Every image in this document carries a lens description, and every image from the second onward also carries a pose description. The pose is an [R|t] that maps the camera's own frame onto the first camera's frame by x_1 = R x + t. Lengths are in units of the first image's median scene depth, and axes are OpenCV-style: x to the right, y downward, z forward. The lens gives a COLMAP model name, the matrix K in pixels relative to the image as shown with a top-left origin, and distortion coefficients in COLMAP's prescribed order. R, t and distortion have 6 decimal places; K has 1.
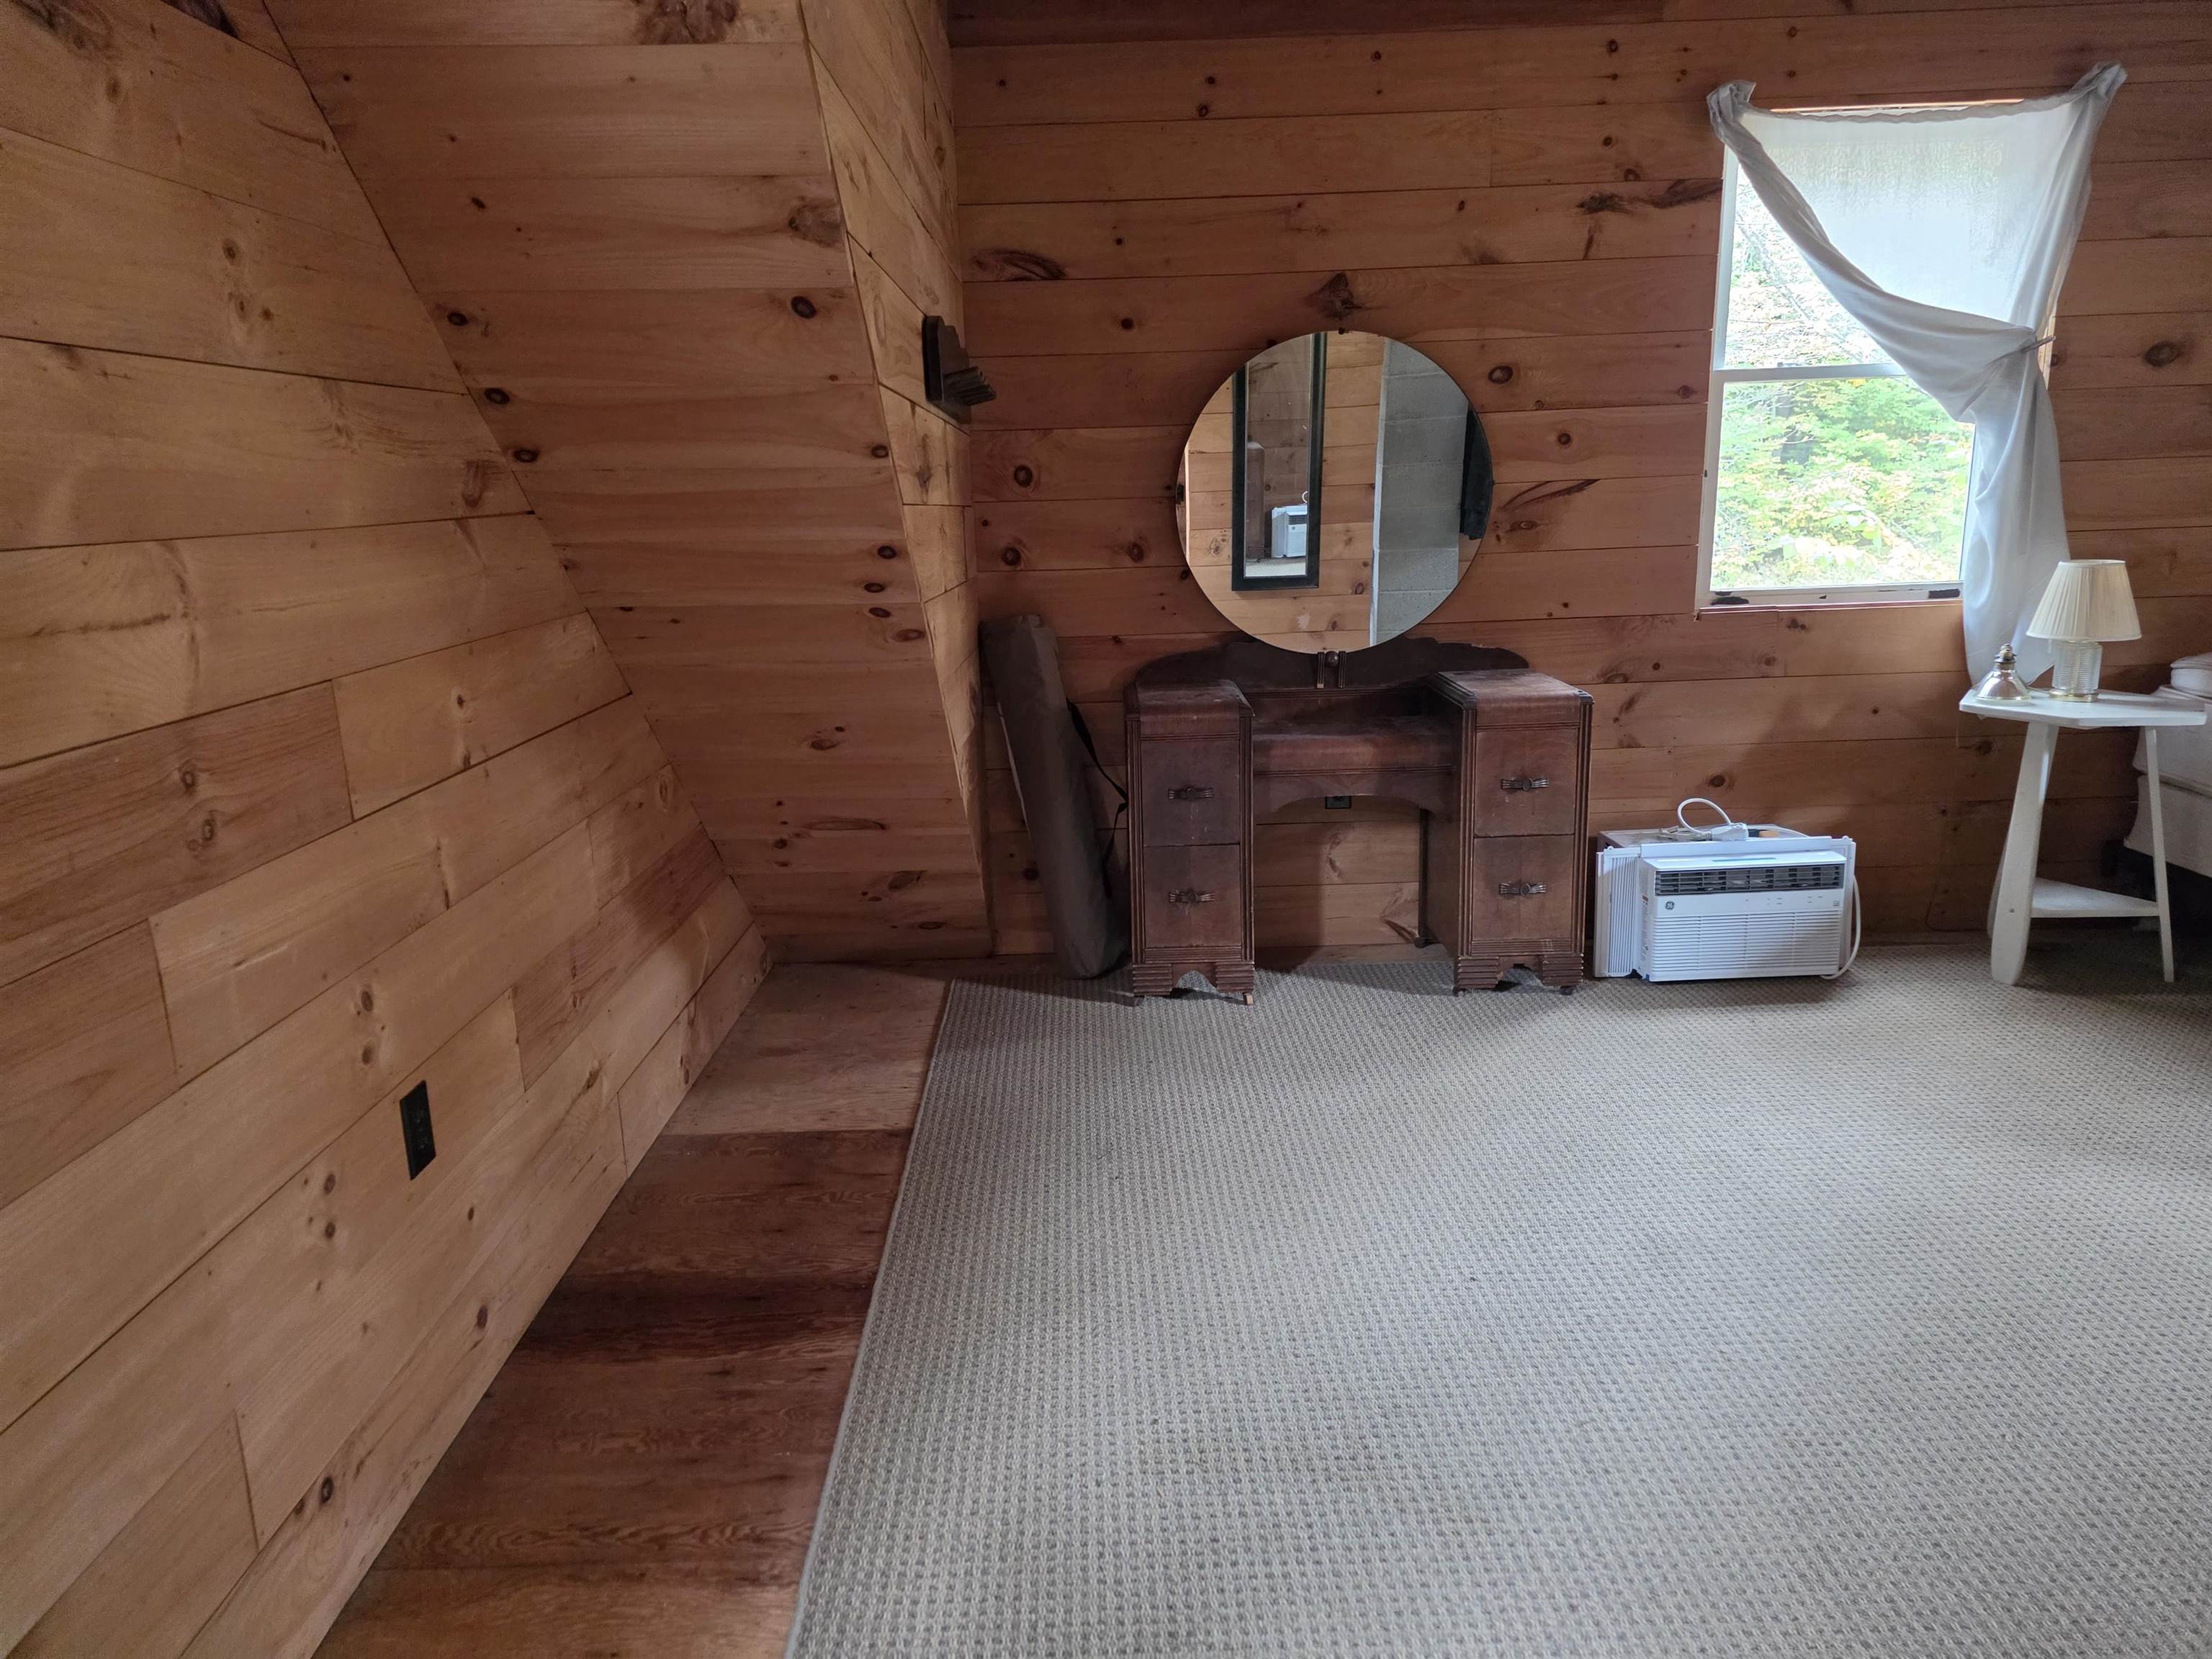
lens RADIAL K [[1487.3, 0, 1098.8], [0, 1487.3, 810.6], [0, 0, 1]] dist [0.074054, -0.048965]
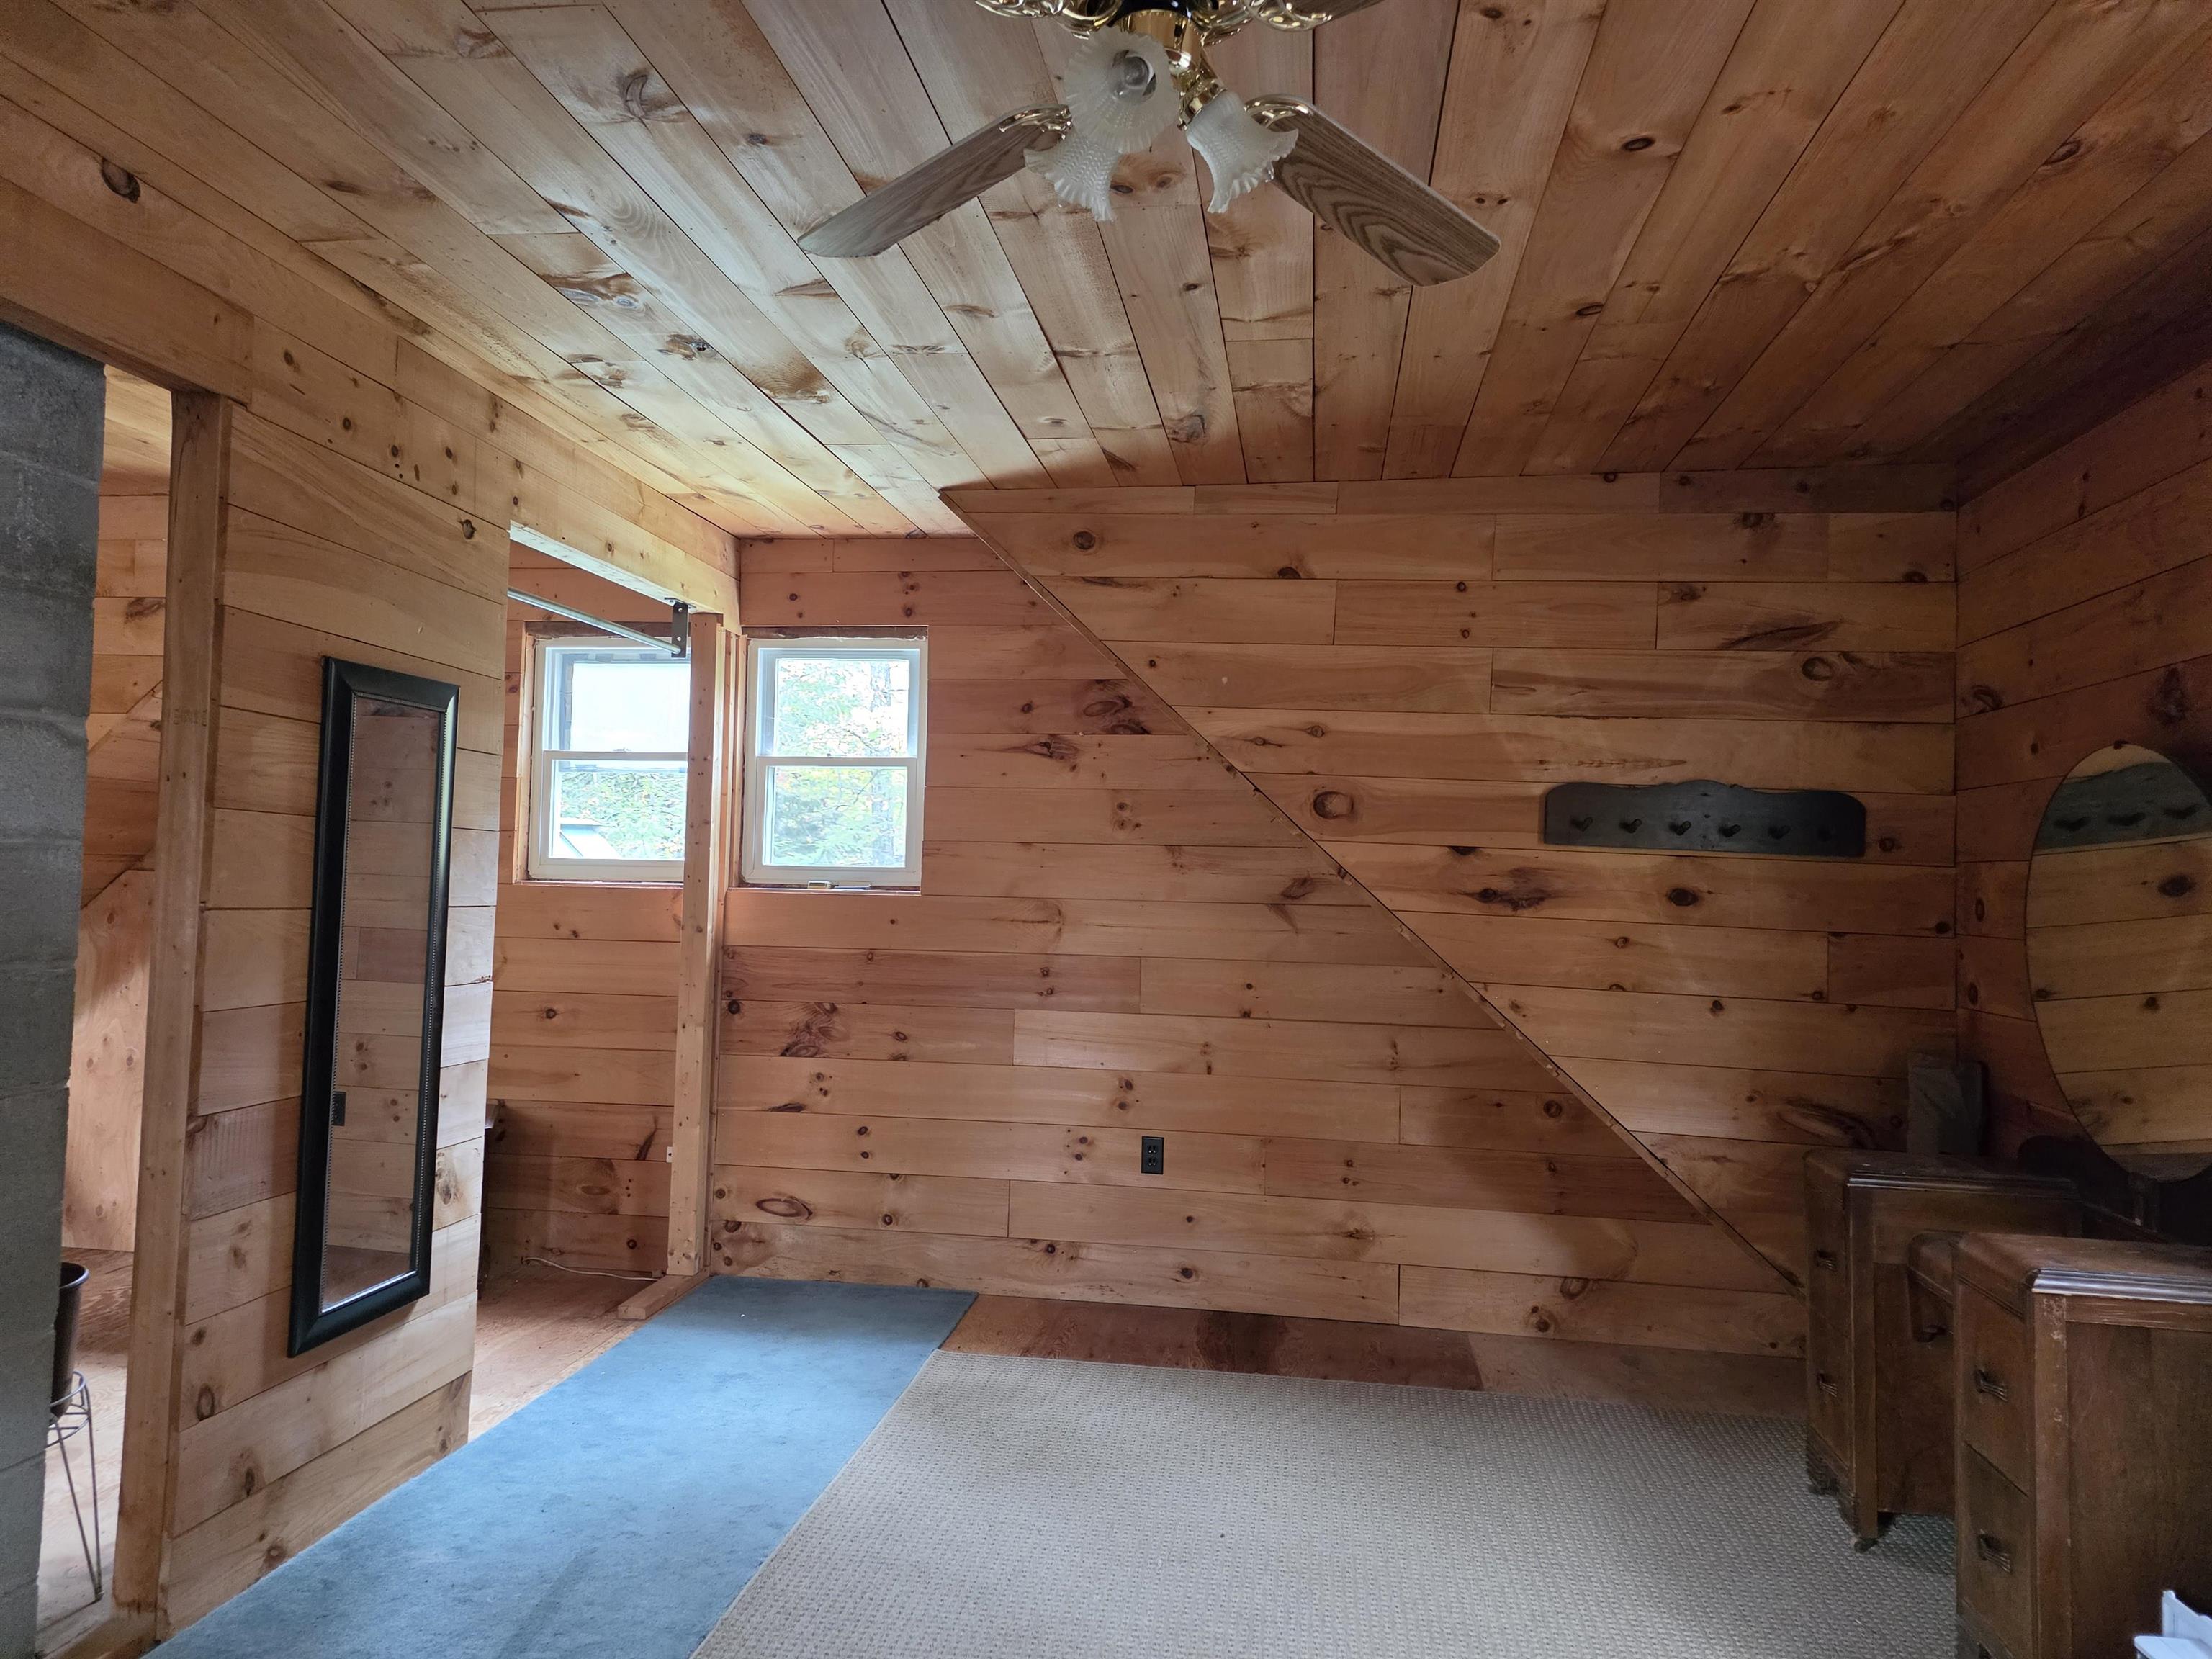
lens RADIAL K [[1487.3, 0, 1100.5], [0, 1487.3, 814.3], [0, 0, 1]] dist [0.074054, -0.048965]
pose [[-0.166696, -0.014308, -0.985905, 1.318679], [-0.243269, 0.969581, 0.027060, -0.241797], [0.955528, 0.244351, -0.165106, 0.854074]]
